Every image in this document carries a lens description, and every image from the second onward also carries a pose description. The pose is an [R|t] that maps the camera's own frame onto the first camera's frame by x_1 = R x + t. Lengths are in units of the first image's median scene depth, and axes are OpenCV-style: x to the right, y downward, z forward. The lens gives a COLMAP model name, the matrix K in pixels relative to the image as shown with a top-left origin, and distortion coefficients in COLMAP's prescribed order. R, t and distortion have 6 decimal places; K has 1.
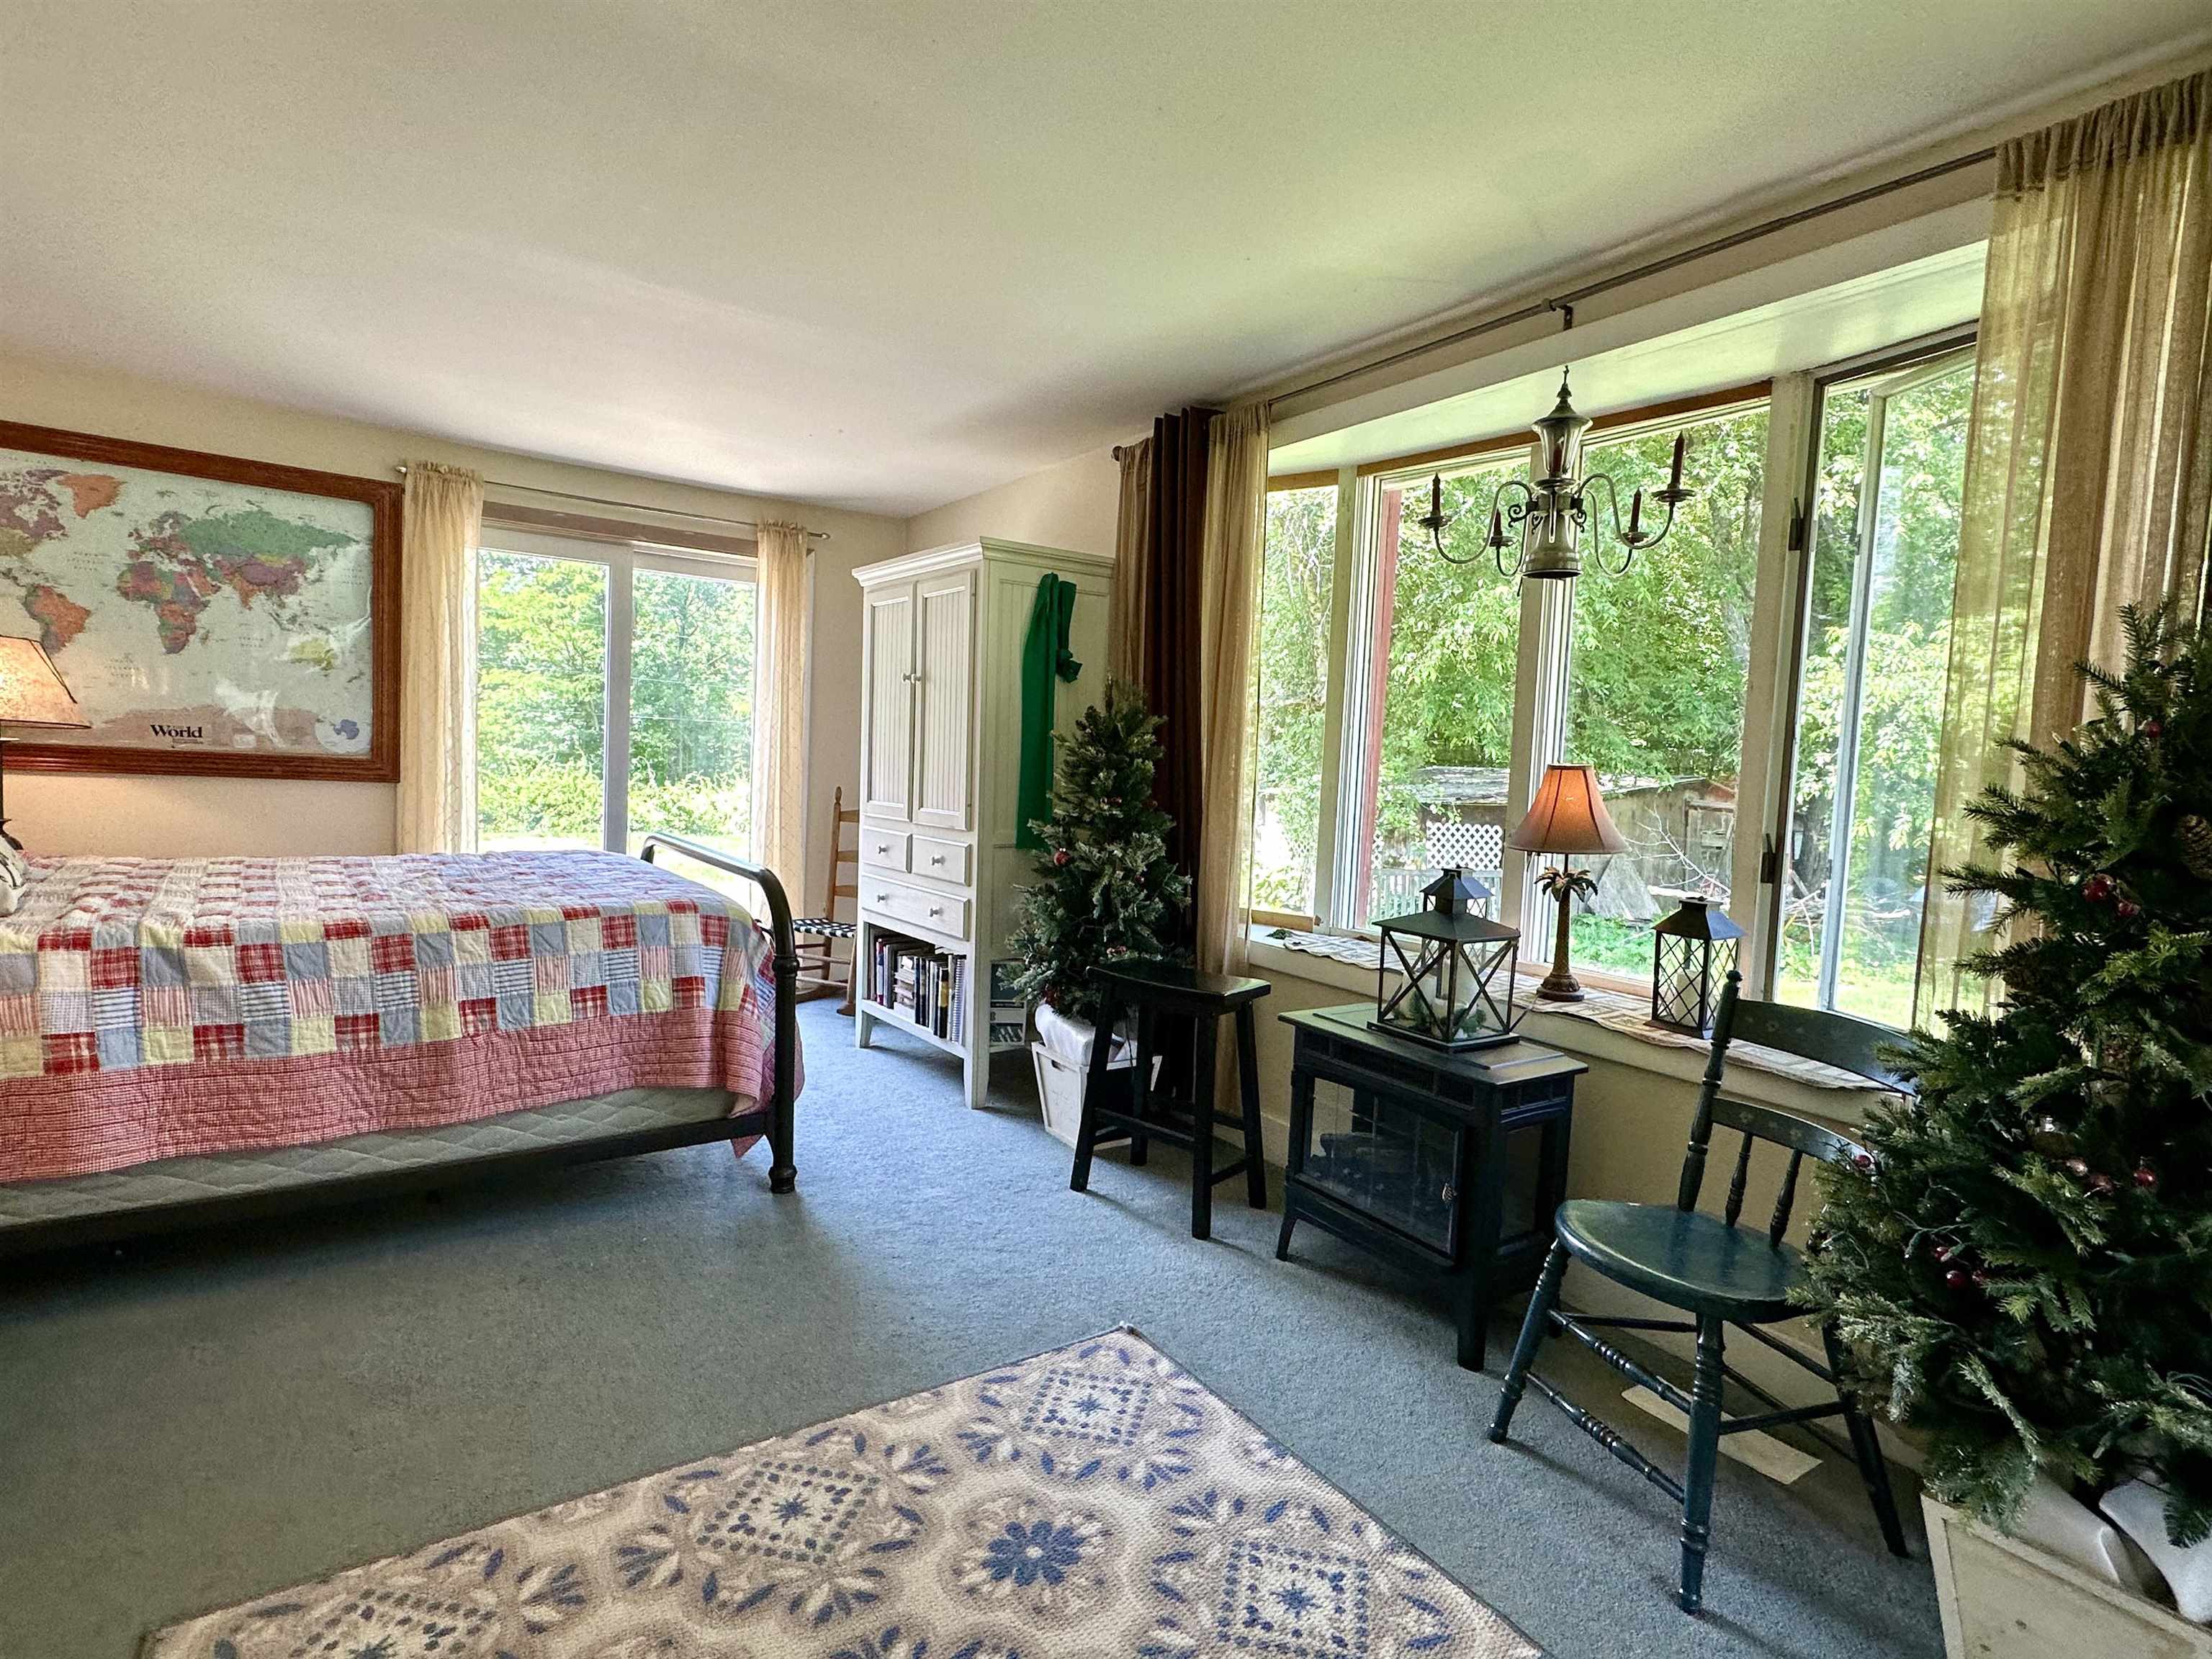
lens RADIAL K [[1117.4, 0, 1102.7], [0, 1117.4, 827.3], [0, 0, 1]] dist [-0.005472, 0.001414]
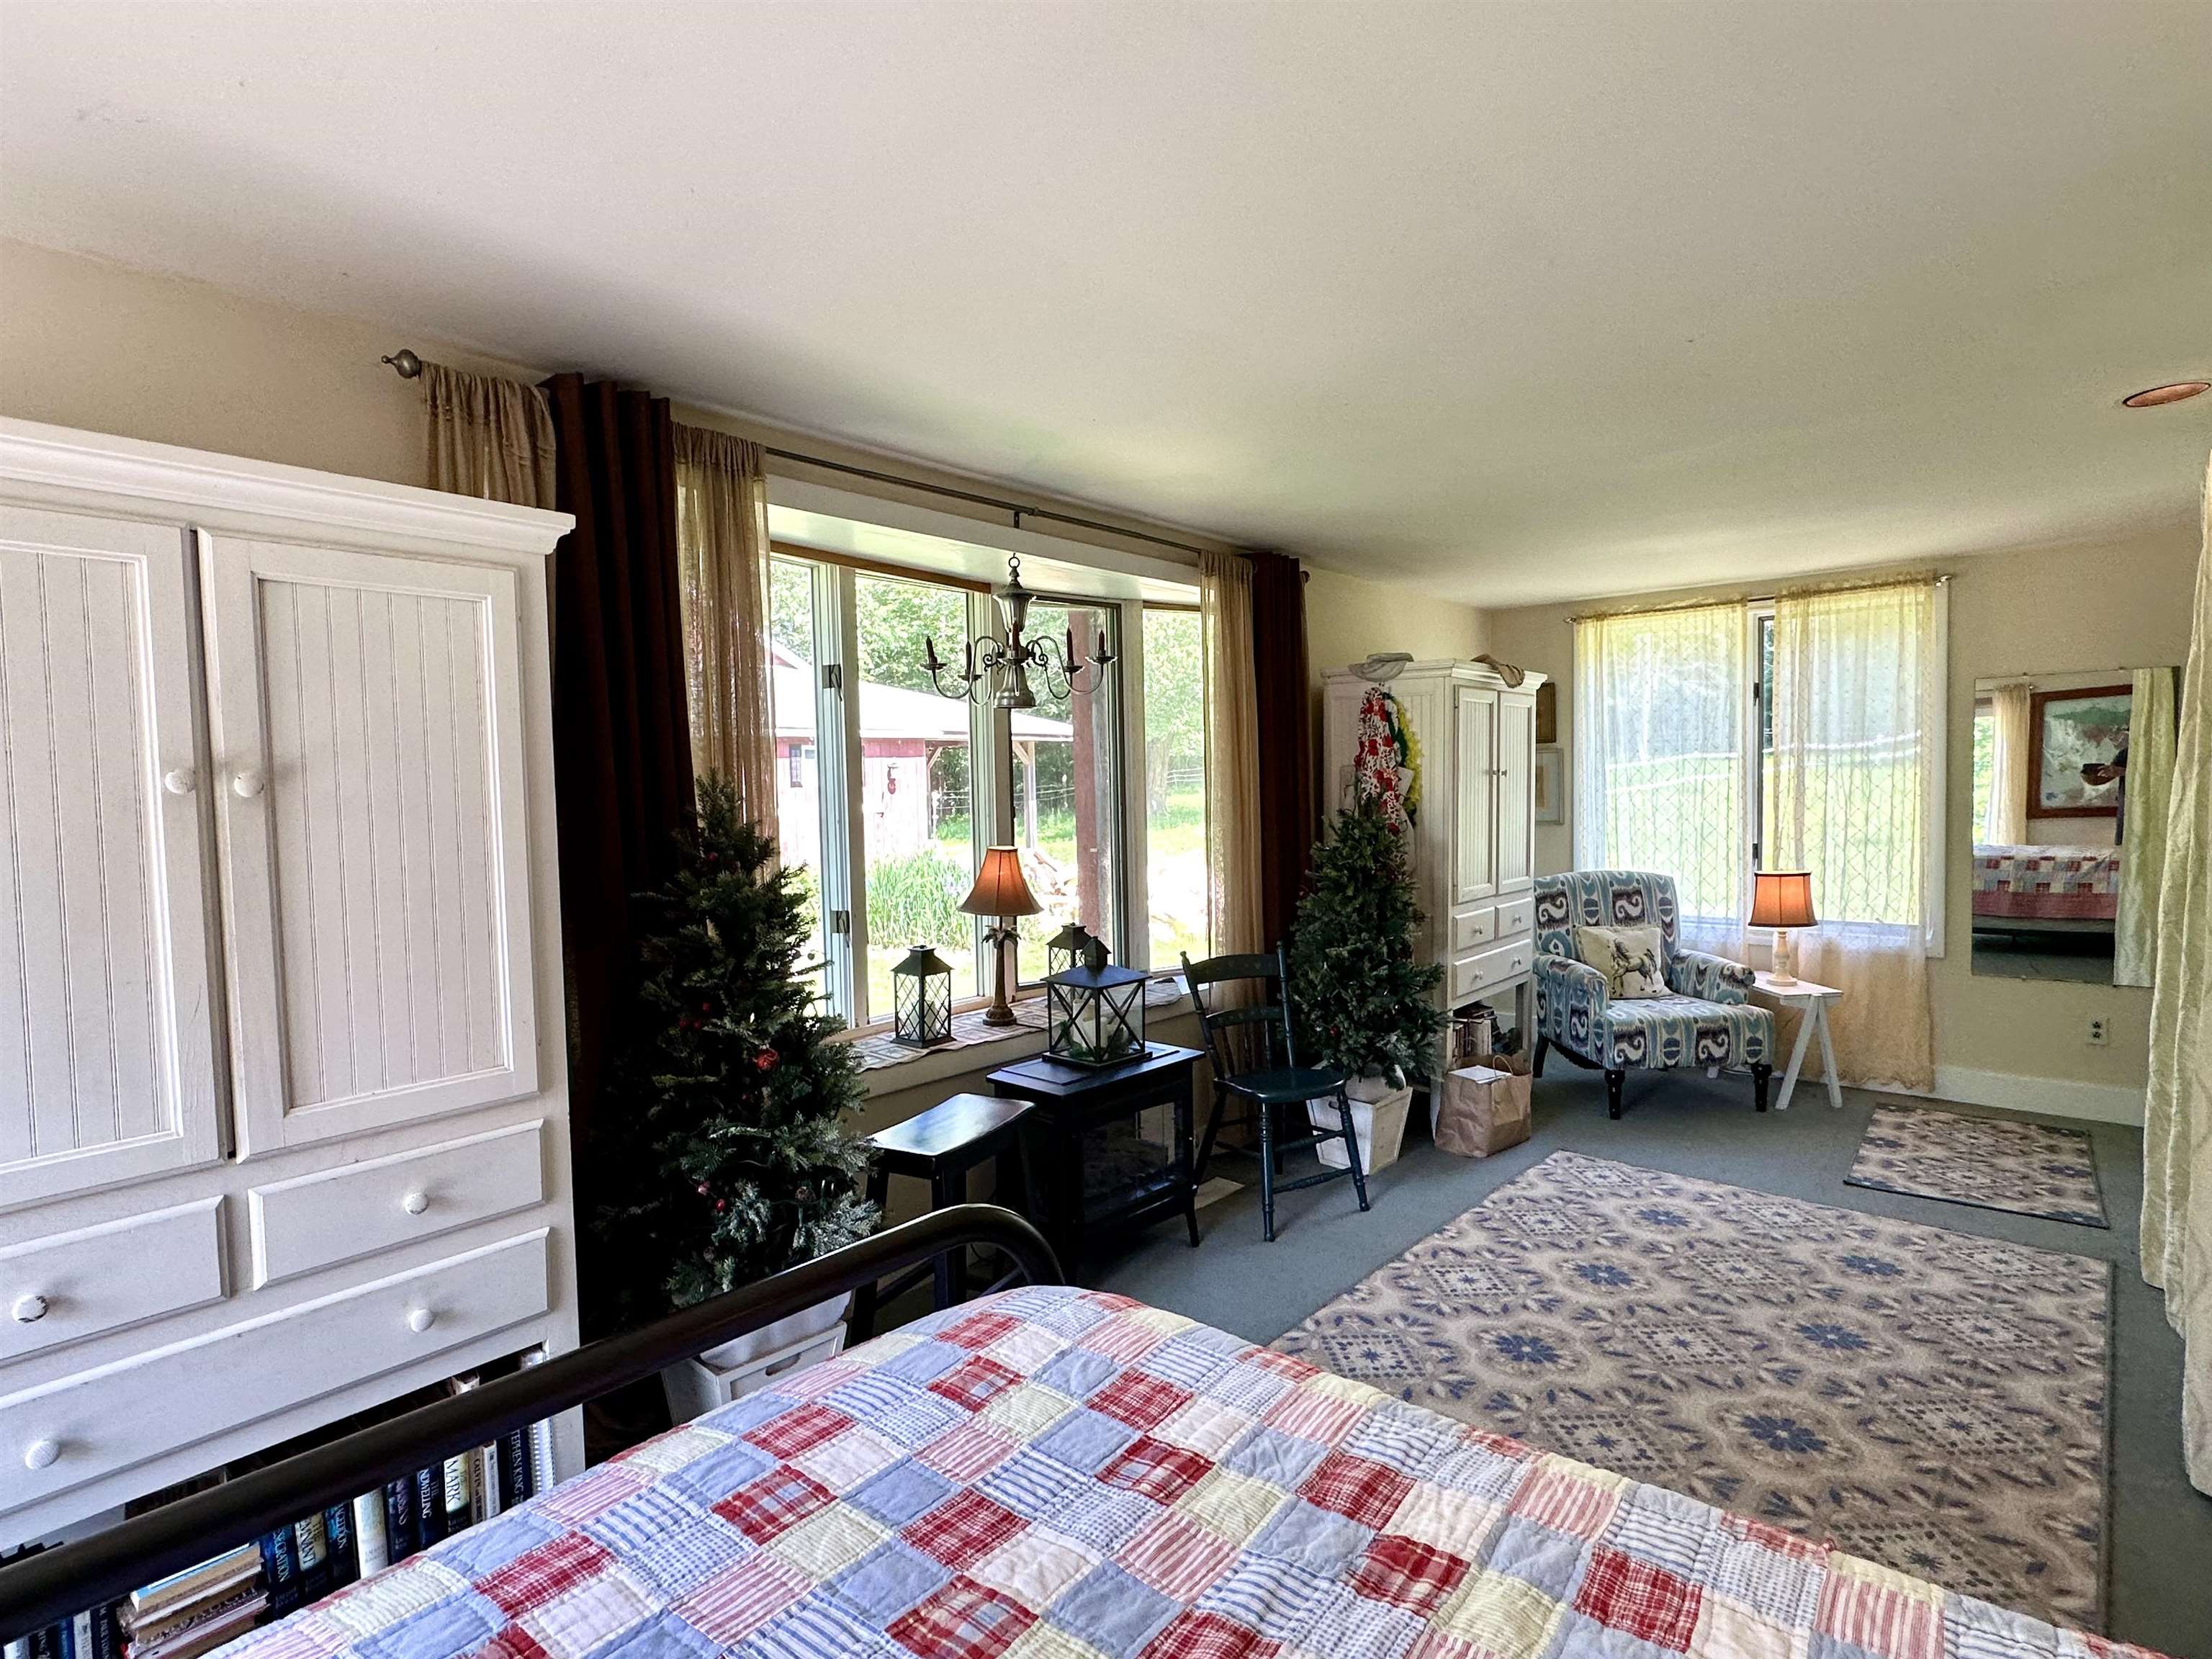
lens RADIAL K [[1117.4, 0, 1104.7], [0, 1117.4, 843.4], [0, 0, 1]] dist [-0.005472, 0.001414]
pose [[-0.244323, -0.086348, 0.965842, -0.942065], [0.071746, 0.991688, 0.106807, -0.206736], [-0.967036, 0.095390, -0.236097, 1.256253]]
